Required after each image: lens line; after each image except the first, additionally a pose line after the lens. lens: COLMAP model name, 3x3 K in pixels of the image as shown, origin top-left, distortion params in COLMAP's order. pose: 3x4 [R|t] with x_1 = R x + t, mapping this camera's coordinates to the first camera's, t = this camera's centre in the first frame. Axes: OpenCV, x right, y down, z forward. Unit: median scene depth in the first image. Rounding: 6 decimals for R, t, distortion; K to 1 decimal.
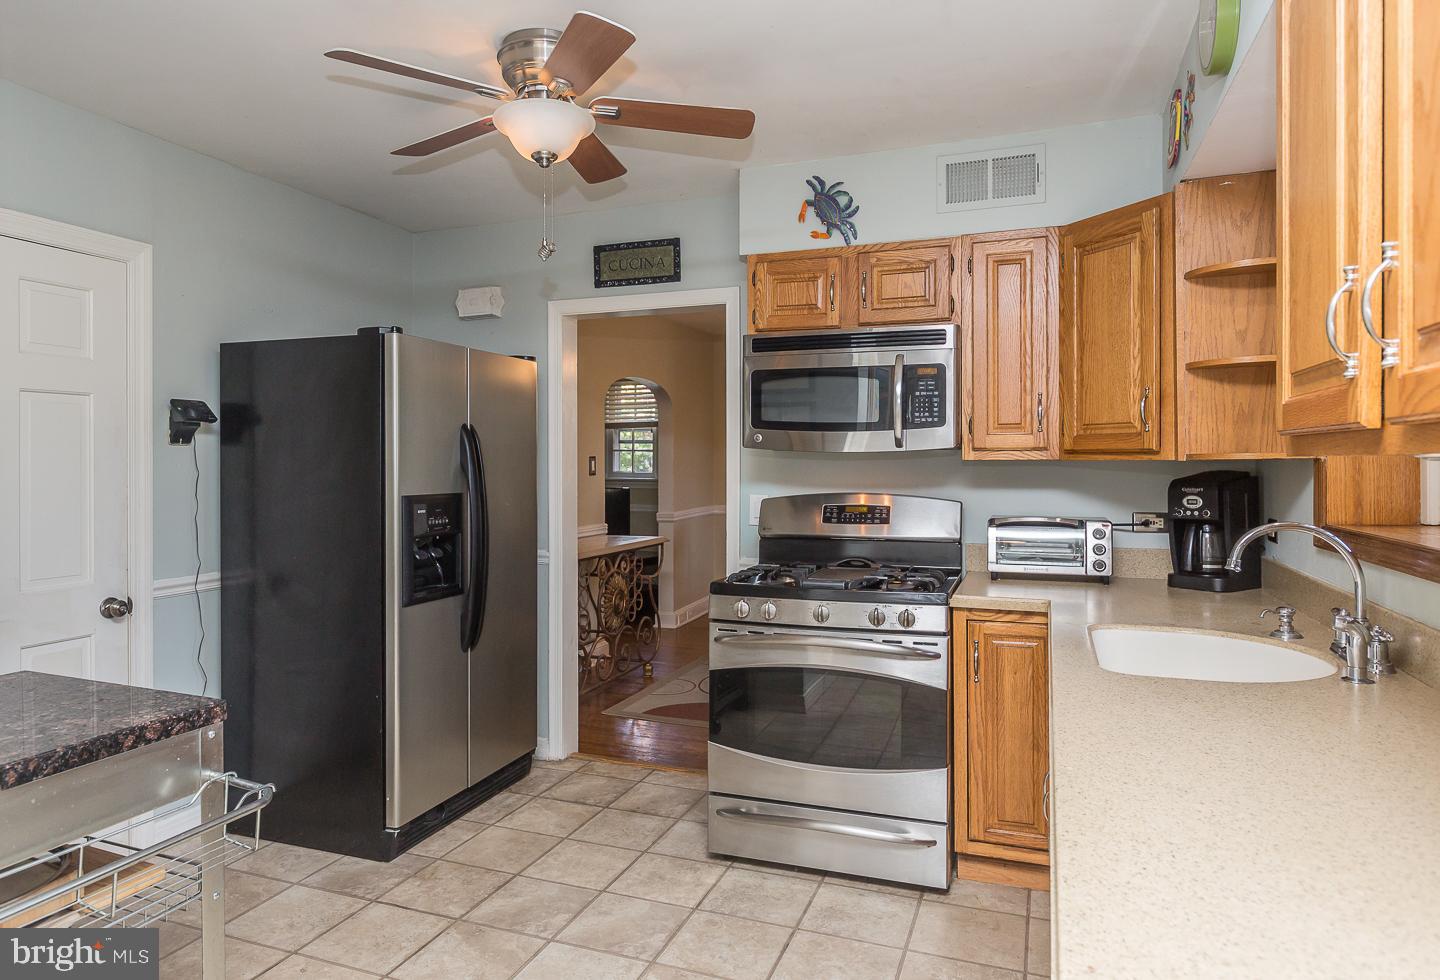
lens RADIAL K [[908.3, 0, 717.2], [0, 908.3, 489.0], [0, 0, 1]] dist [-0.007549, -0.000954]
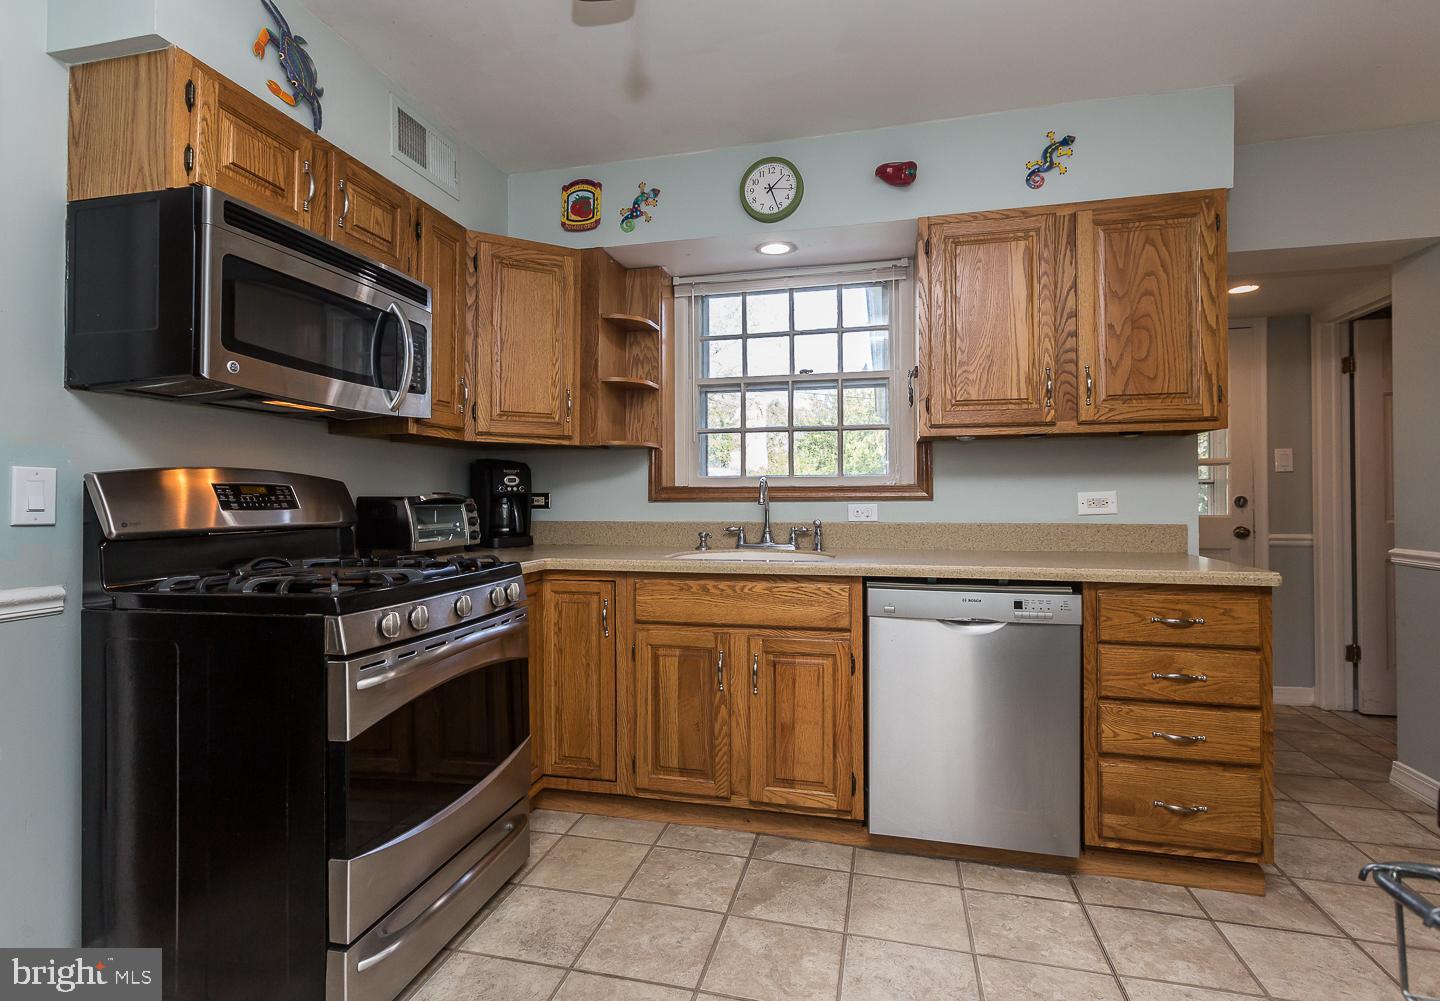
lens RADIAL K [[689.7, 0, 718.3], [0, 689.7, 491.1], [0, 0, 1]] dist [-0.013495, 0.000074]
pose [[-0.121117, 0.004740, 0.992627, -0.480648], [0.022382, 0.999747, -0.002043, 0.036969], [-0.992386, 0.021970, -0.121192, 0.789724]]
